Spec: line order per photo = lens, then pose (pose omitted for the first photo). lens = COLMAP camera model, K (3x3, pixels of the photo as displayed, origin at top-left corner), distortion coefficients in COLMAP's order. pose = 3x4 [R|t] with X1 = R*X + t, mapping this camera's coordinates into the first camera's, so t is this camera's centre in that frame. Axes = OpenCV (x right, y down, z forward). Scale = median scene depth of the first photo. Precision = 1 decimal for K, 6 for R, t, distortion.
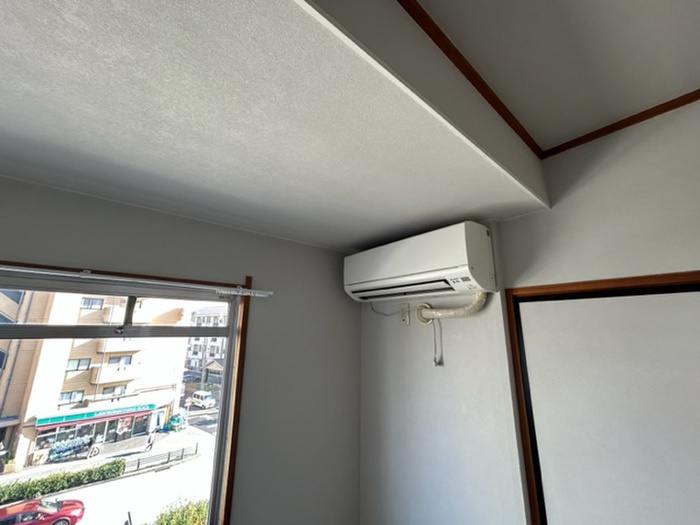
lens RADIAL K [[279.3, 0, 350.0], [0, 279.3, 262.5], [0, 0, 1]] dist [0.000498, -0.000584]
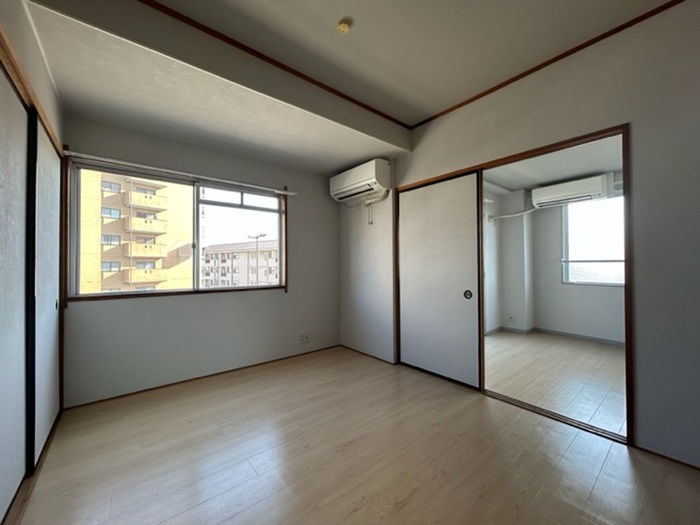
lens RADIAL K [[279.3, 0, 350.0], [0, 279.3, 262.5], [0, 0, 1]] dist [0.000498, -0.000584]
pose [[0.999781, -0.018062, -0.010526, 0.197596], [0.019970, 0.974060, 0.225407, 0.179509], [0.006182, -0.225568, 0.974208, -1.592212]]
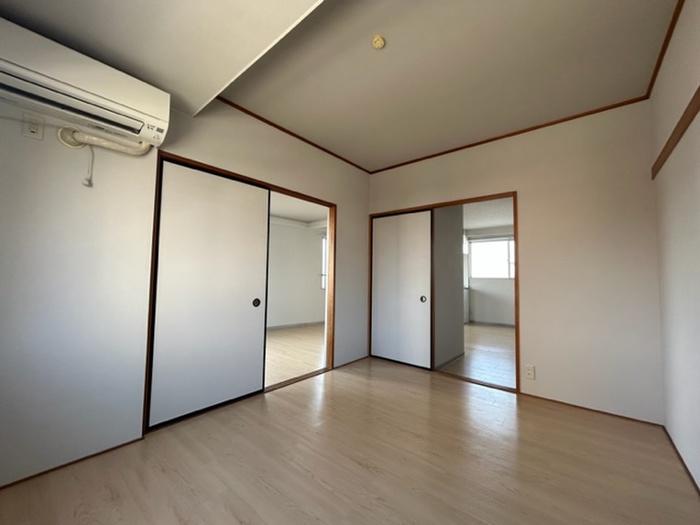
lens RADIAL K [[279.3, 0, 350.0], [0, 279.3, 262.5], [0, 0, 1]] dist [0.000498, -0.000584]
pose [[-0.174149, 0.041559, 0.983842, -1.163295], [-0.248872, 0.964816, -0.084808, 0.598651], [-0.952751, -0.259620, -0.157679, 0.094662]]
